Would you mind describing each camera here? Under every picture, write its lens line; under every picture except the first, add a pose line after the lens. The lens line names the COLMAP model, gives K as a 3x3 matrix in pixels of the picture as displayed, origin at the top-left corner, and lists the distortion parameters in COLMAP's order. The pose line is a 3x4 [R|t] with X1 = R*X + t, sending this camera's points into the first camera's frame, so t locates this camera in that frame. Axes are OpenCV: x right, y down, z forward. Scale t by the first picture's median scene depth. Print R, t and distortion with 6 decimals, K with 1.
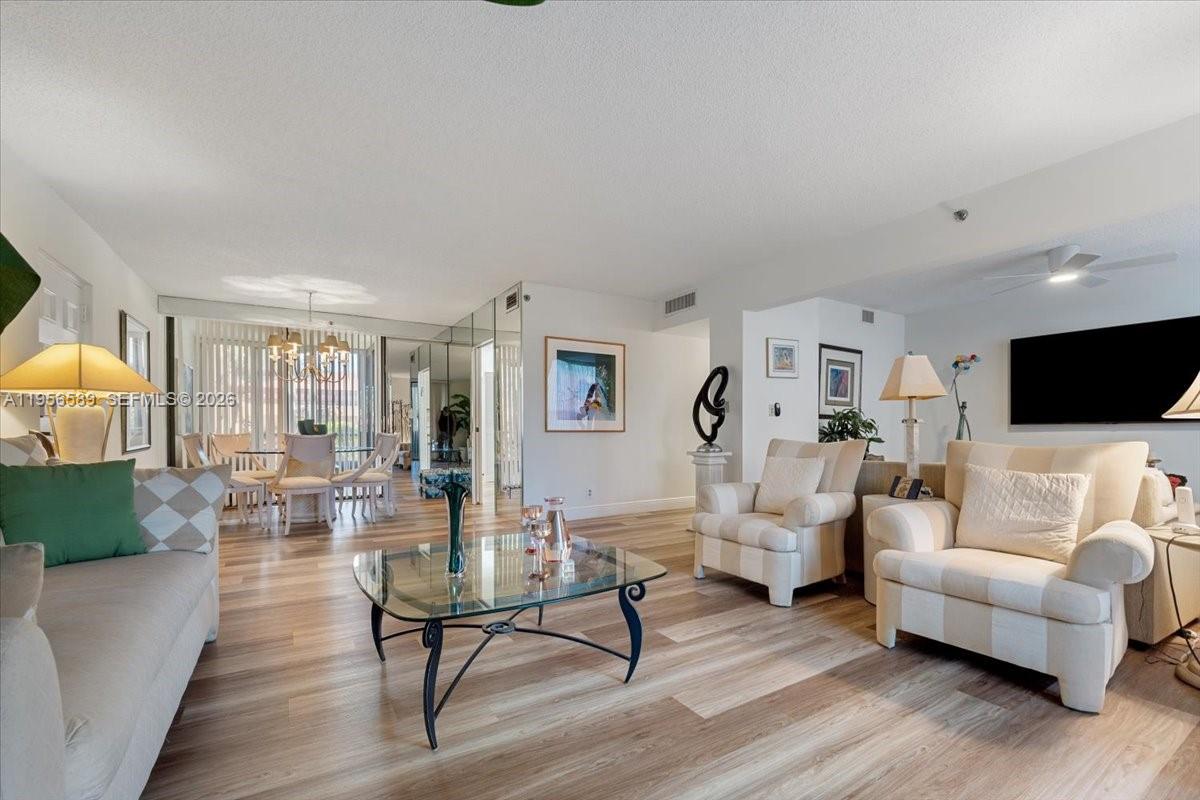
lens RADIAL K [[522.5, 0, 598.8], [0, 522.5, 433.2], [0, 0, 1]] dist [-0.002255, -0.000288]
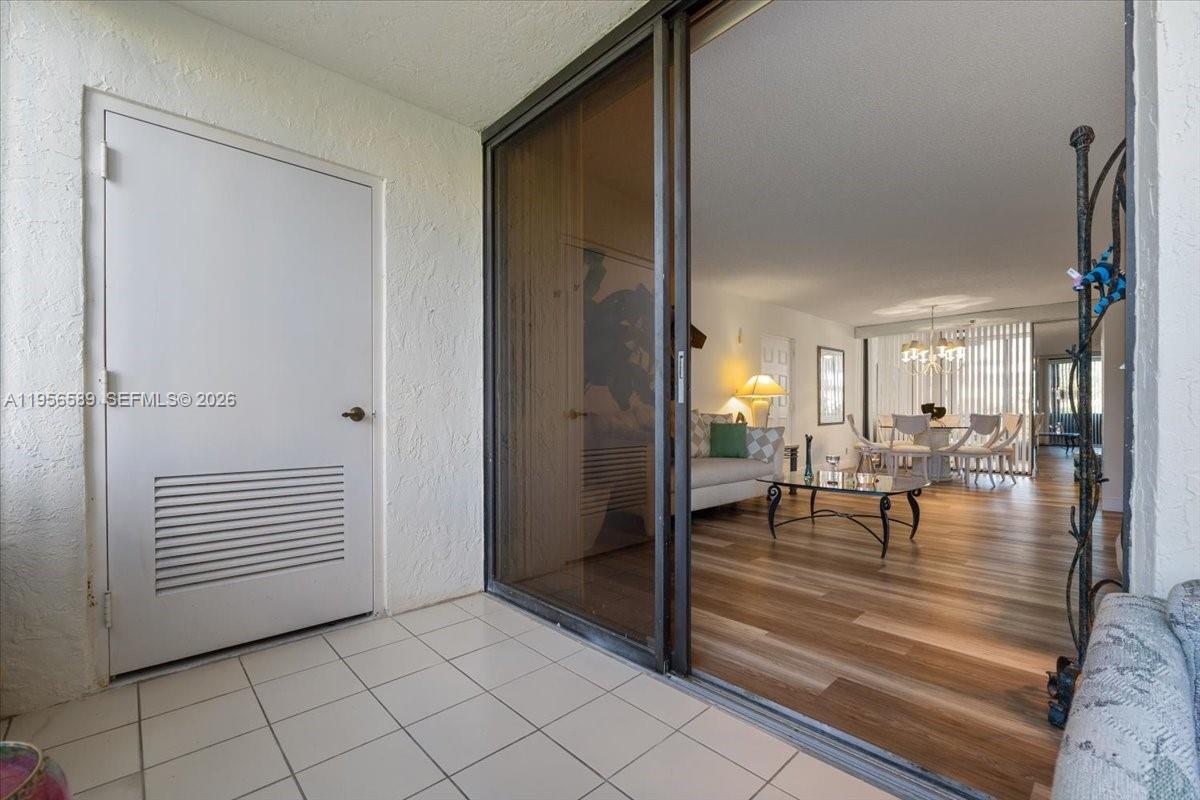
lens RADIAL K [[496.0, 0, 600.0], [0, 496.0, 400.0], [0, 0, 1]] dist [-0.001416, -0.000125]
pose [[0.201083, -0.027887, -0.979177, 1.246349], [-0.000729, 0.999590, -0.028618, 0.007566], [0.979574, 0.006468, 0.200980, -0.199085]]
